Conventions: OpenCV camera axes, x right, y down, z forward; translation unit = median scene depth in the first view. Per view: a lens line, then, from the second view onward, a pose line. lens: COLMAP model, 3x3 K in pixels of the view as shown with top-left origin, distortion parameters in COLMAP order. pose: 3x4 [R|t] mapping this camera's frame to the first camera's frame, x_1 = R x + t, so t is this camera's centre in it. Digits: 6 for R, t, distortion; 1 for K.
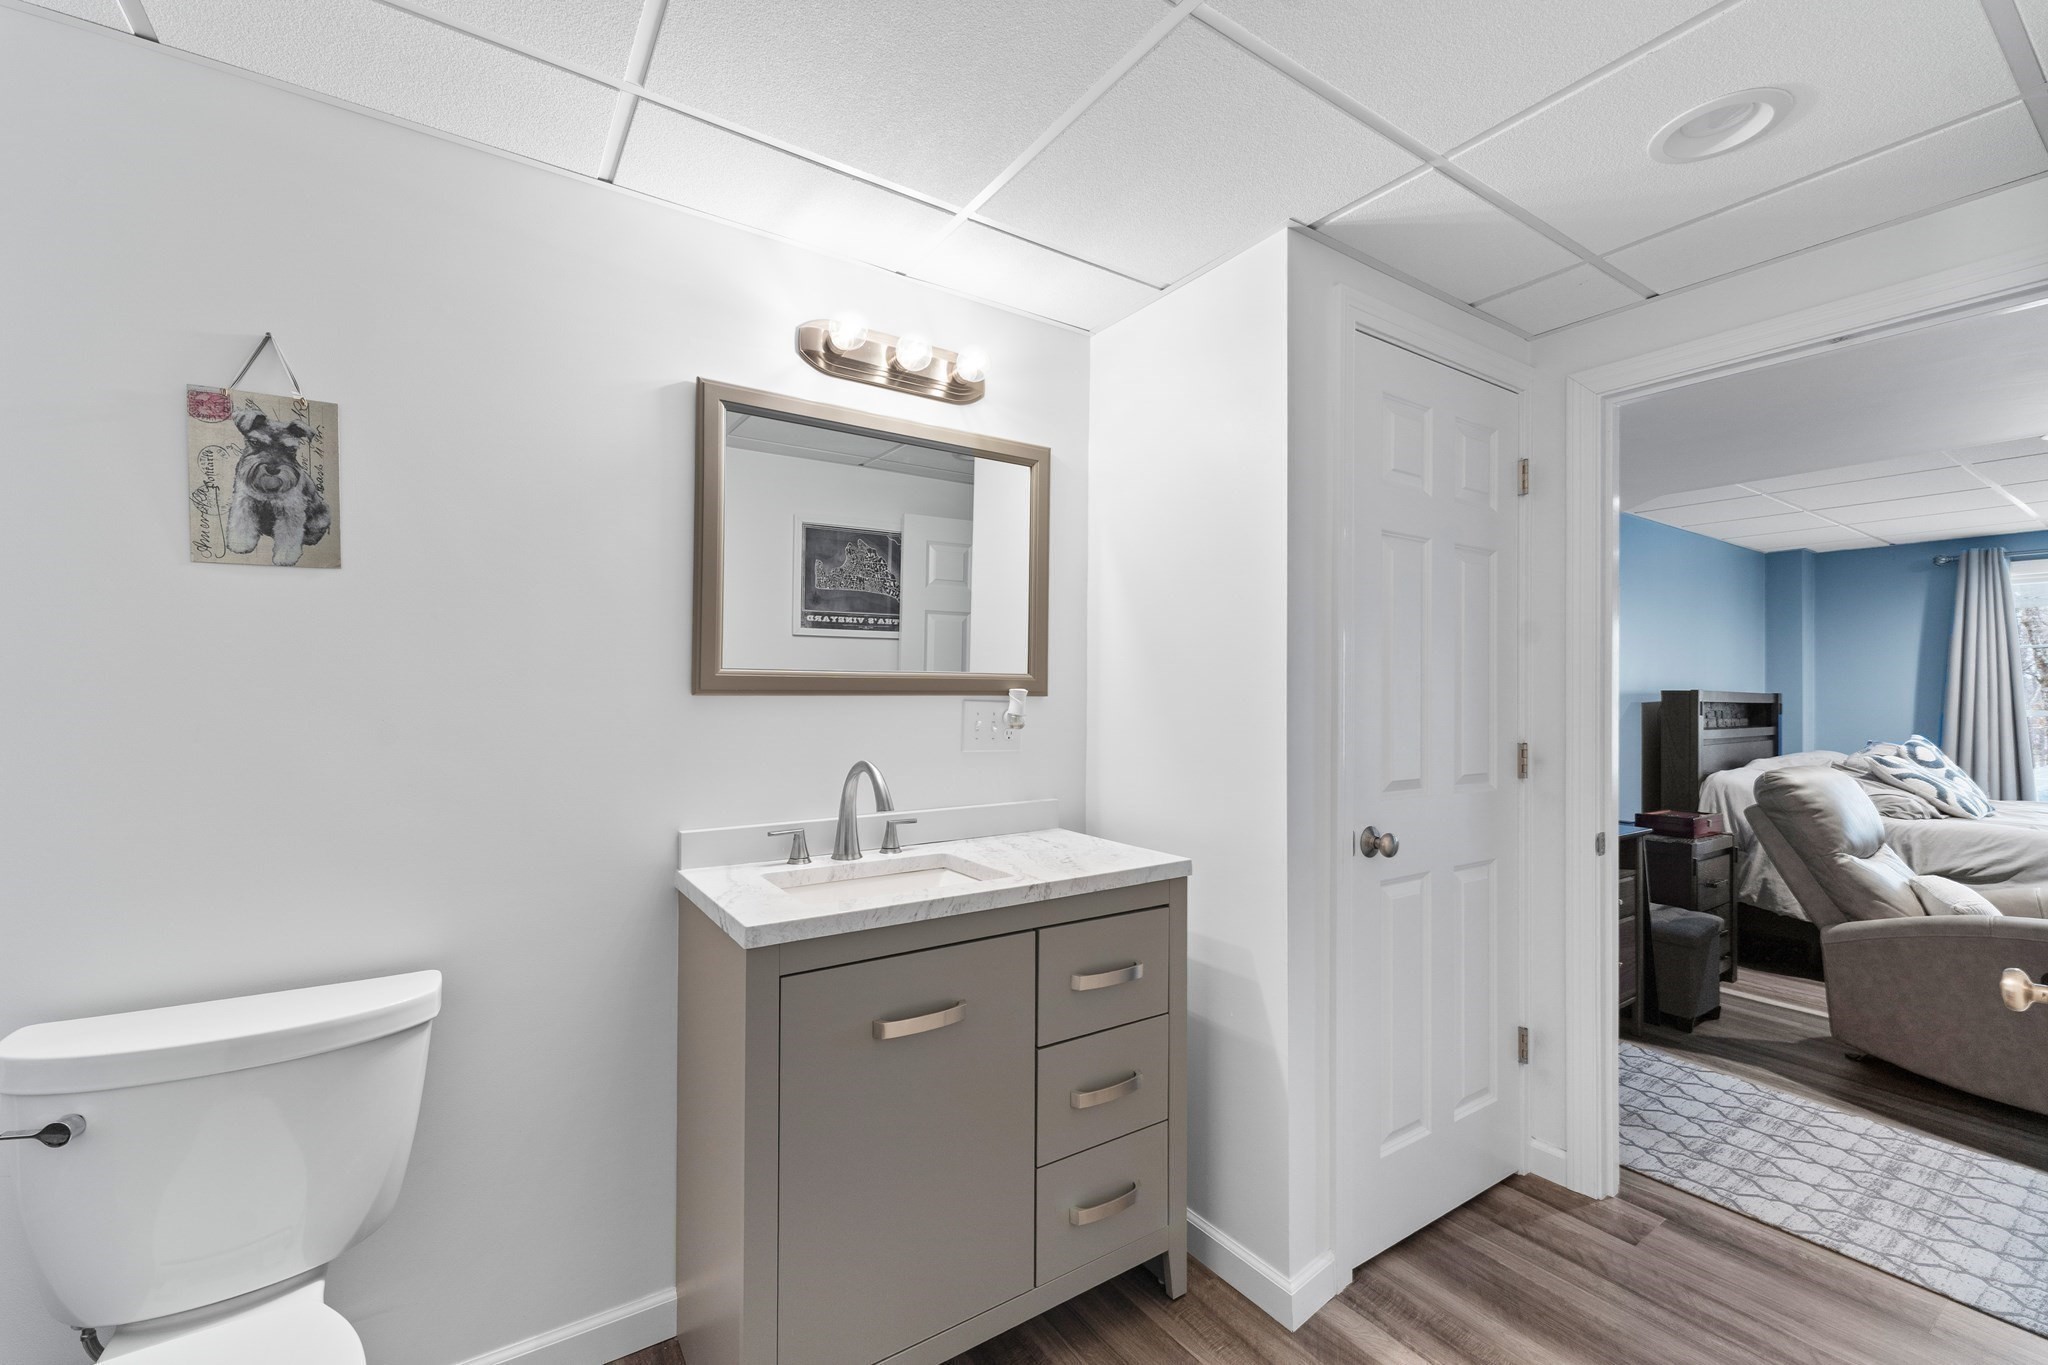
lens RADIAL K [[835.3, 0, 1012.3], [0, 835.3, 679.6], [0, 0, 1]] dist [-0.003635, 0.000221]
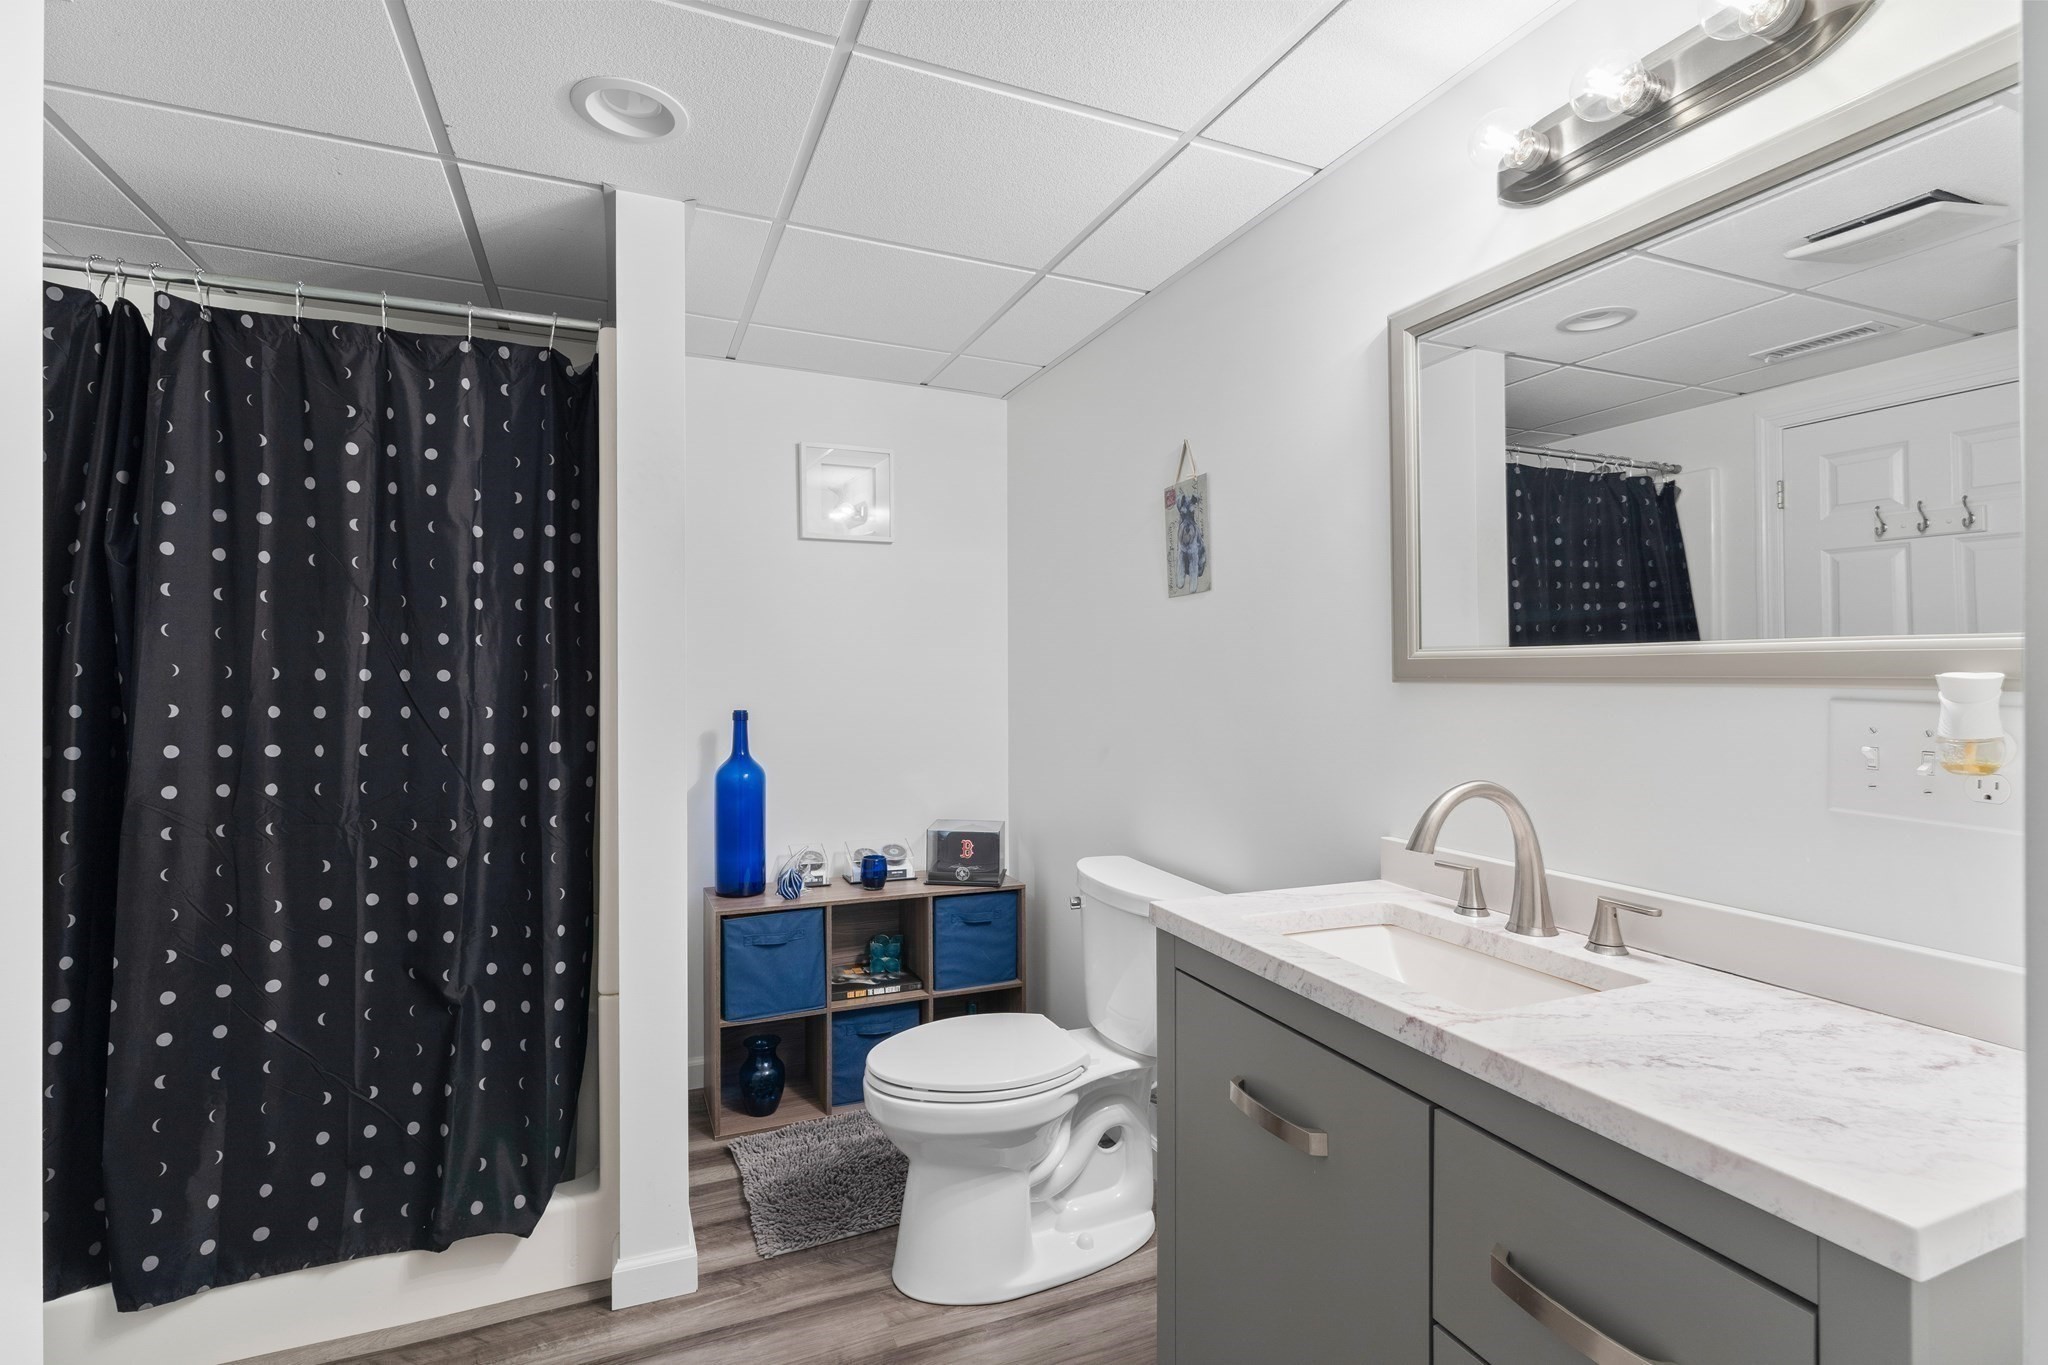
lens RADIAL K [[945.6, 0, 1020.4], [0, 945.6, 674.4], [0, 0, 1]] dist [0.001889, 0.000179]
pose [[-0.186385, -0.007711, -0.982446, 0.673719], [0.005533, 0.999945, -0.008898, 0.017019], [0.982461, -0.007094, -0.186333, 0.820366]]
